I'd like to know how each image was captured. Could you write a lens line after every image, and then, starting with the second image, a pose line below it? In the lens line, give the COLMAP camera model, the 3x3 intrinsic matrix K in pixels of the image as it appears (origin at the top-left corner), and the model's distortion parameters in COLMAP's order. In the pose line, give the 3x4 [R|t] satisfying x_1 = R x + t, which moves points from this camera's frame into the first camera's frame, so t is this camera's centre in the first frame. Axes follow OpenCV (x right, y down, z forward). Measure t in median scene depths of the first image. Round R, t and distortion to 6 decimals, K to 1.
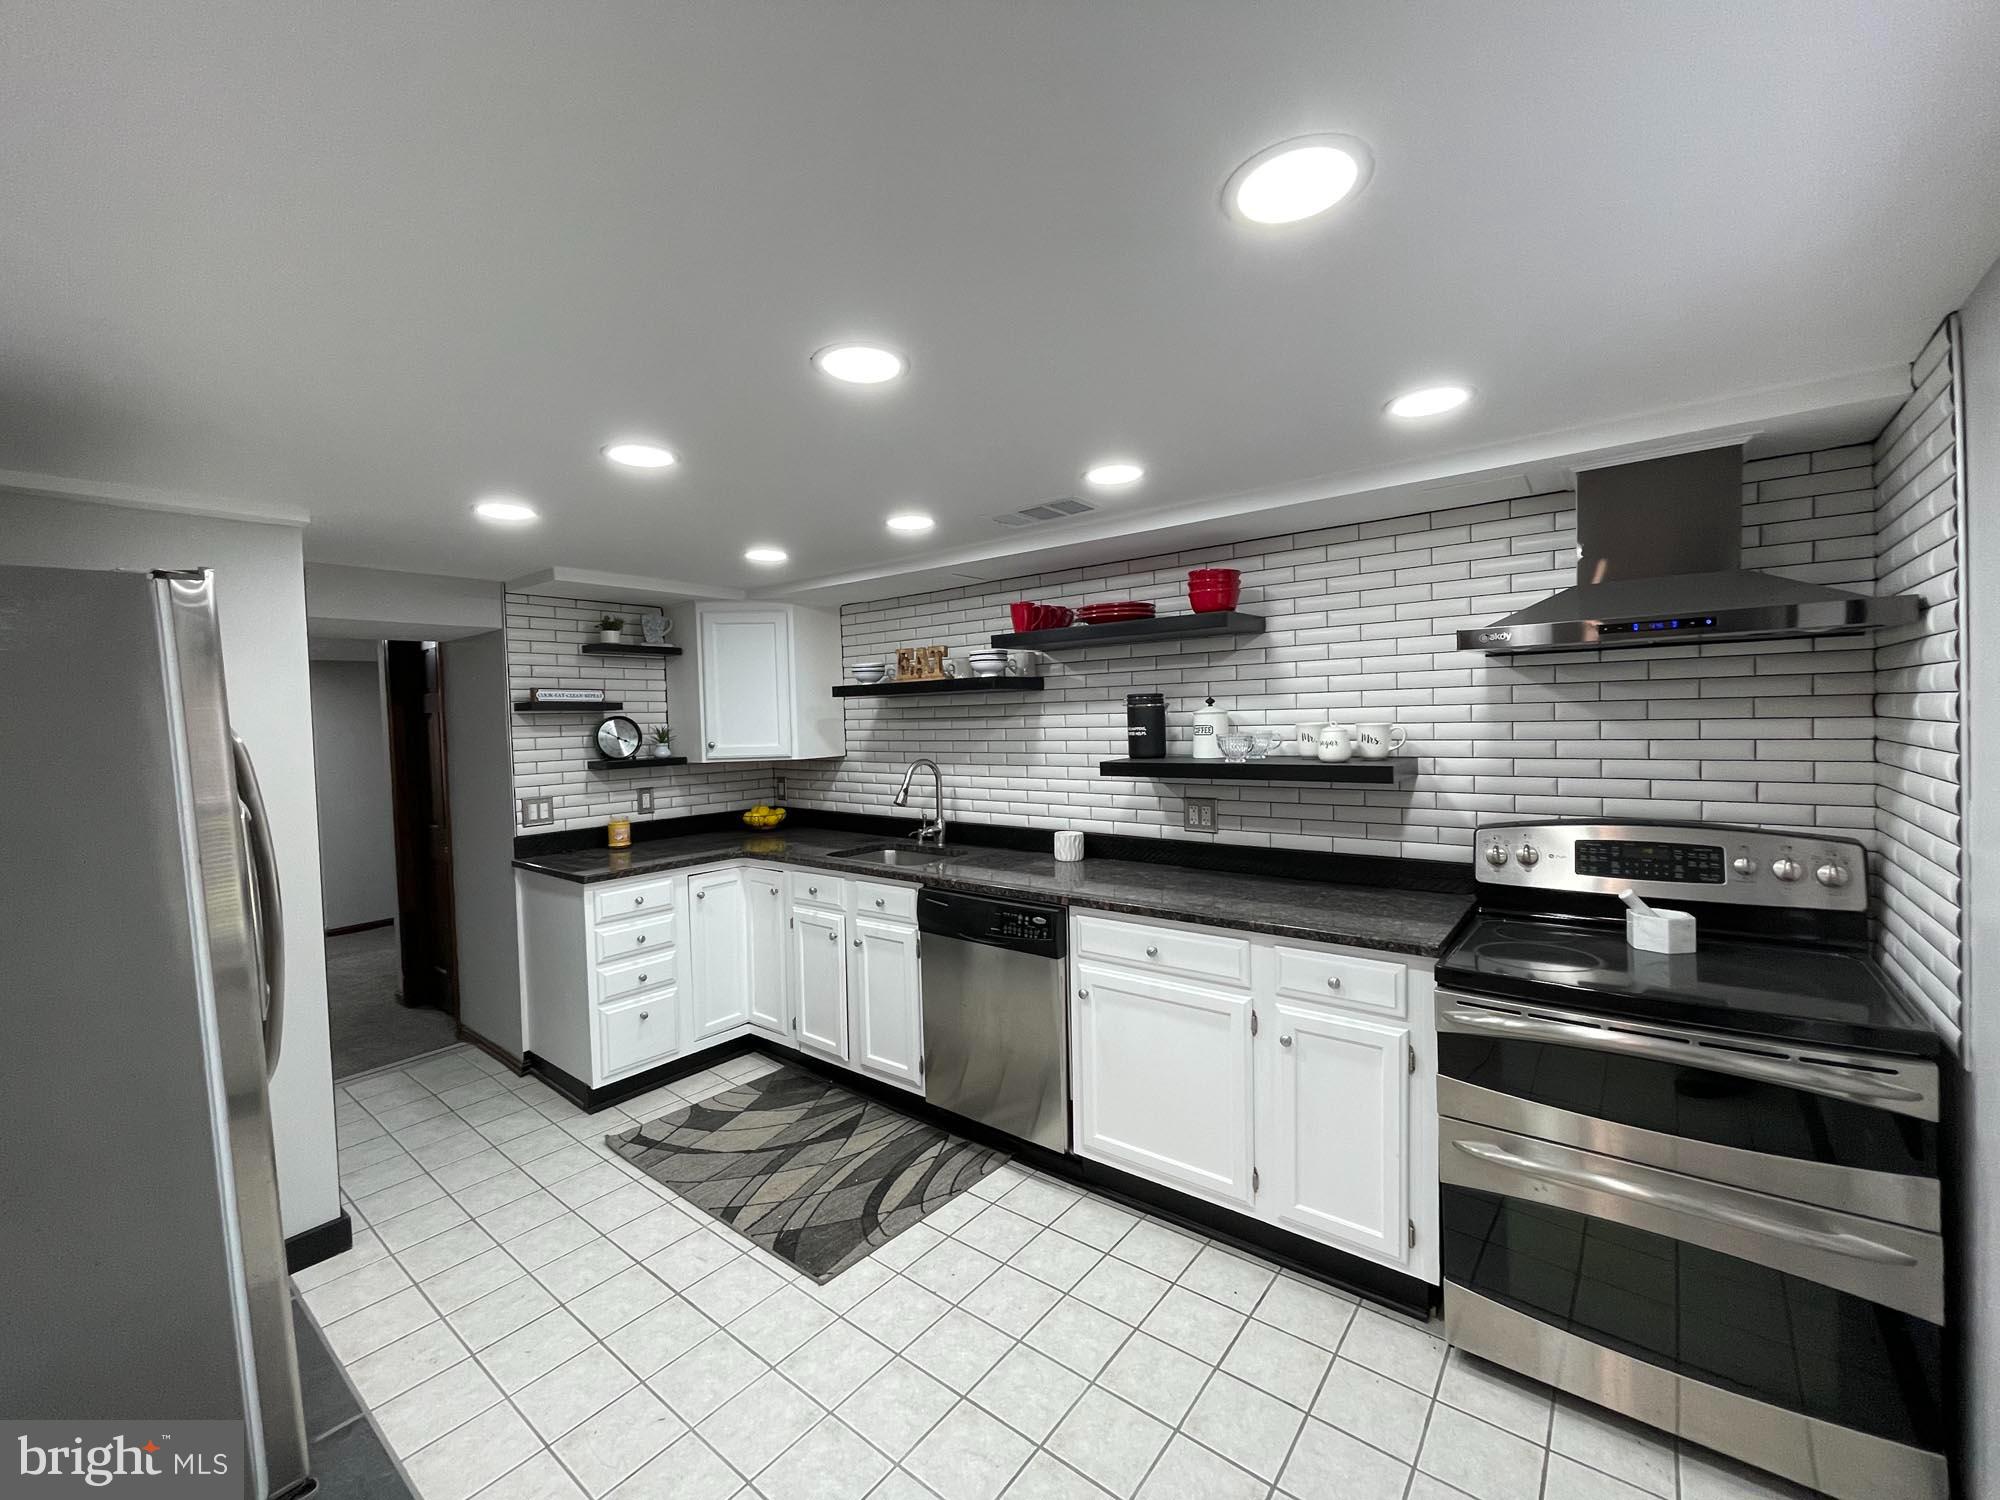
lens RADIAL K [[814.4, 0, 998.4], [0, 814.4, 747.7], [0, 0, 1]] dist [0.000657, -0.000241]
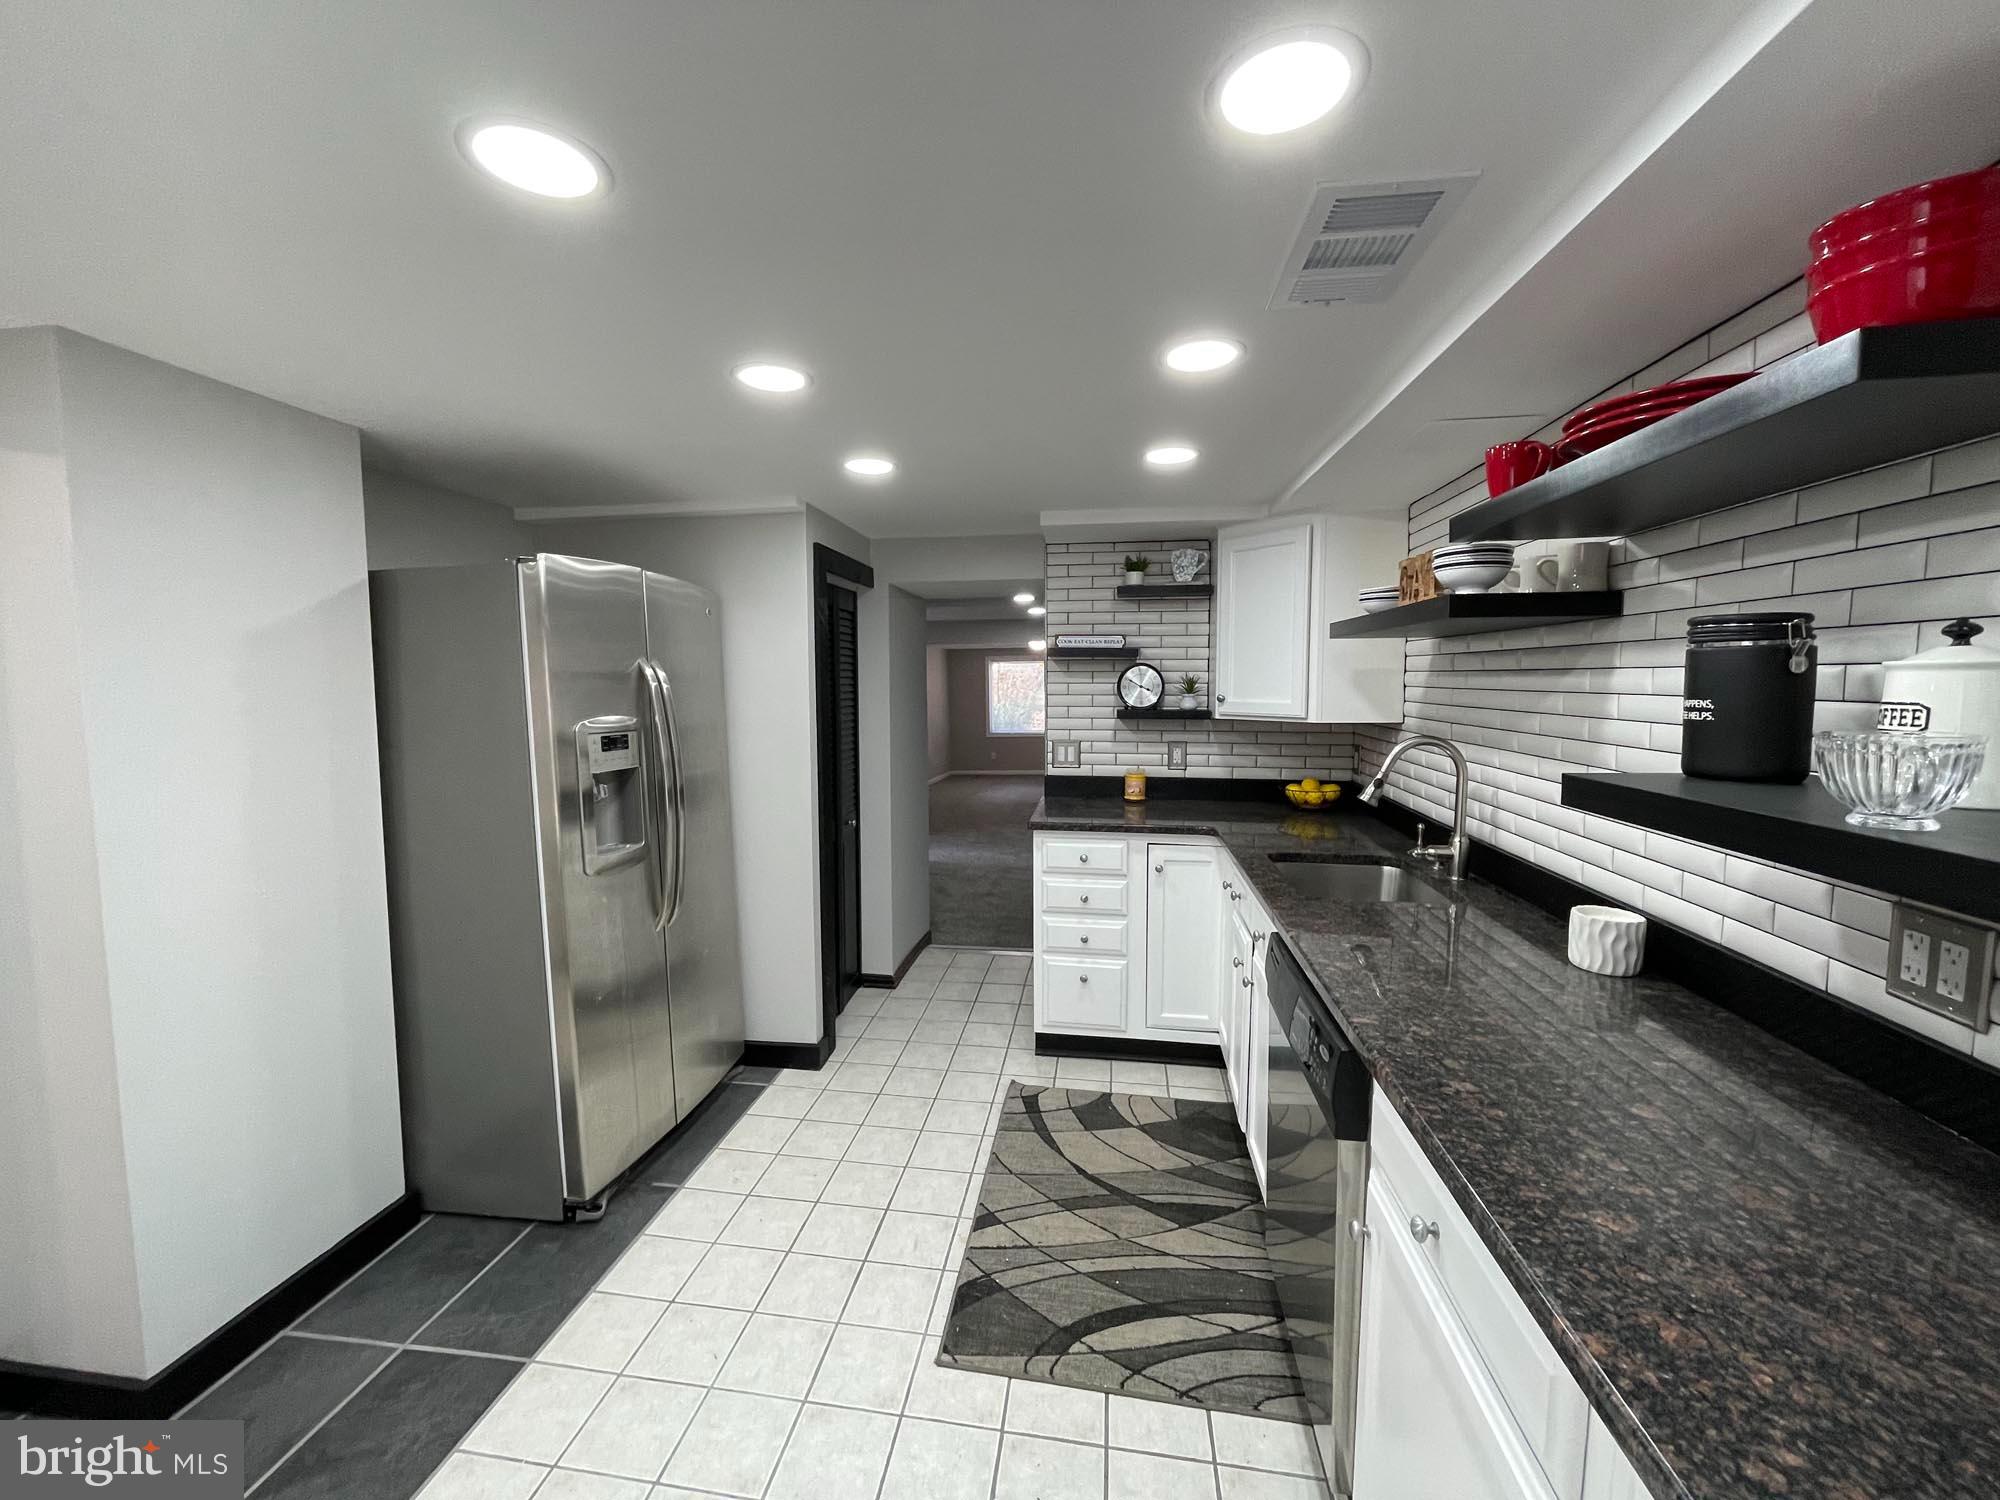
lens RADIAL K [[814.4, 0, 995.4], [0, 814.4, 748.3], [0, 0, 1]] dist [0.000657, -0.000241]
pose [[0.502121, 0.099211, -0.859088, 0.305352], [-0.044214, 0.995044, 0.089070, -0.019174], [0.863667, -0.006740, 0.504019, 0.436479]]
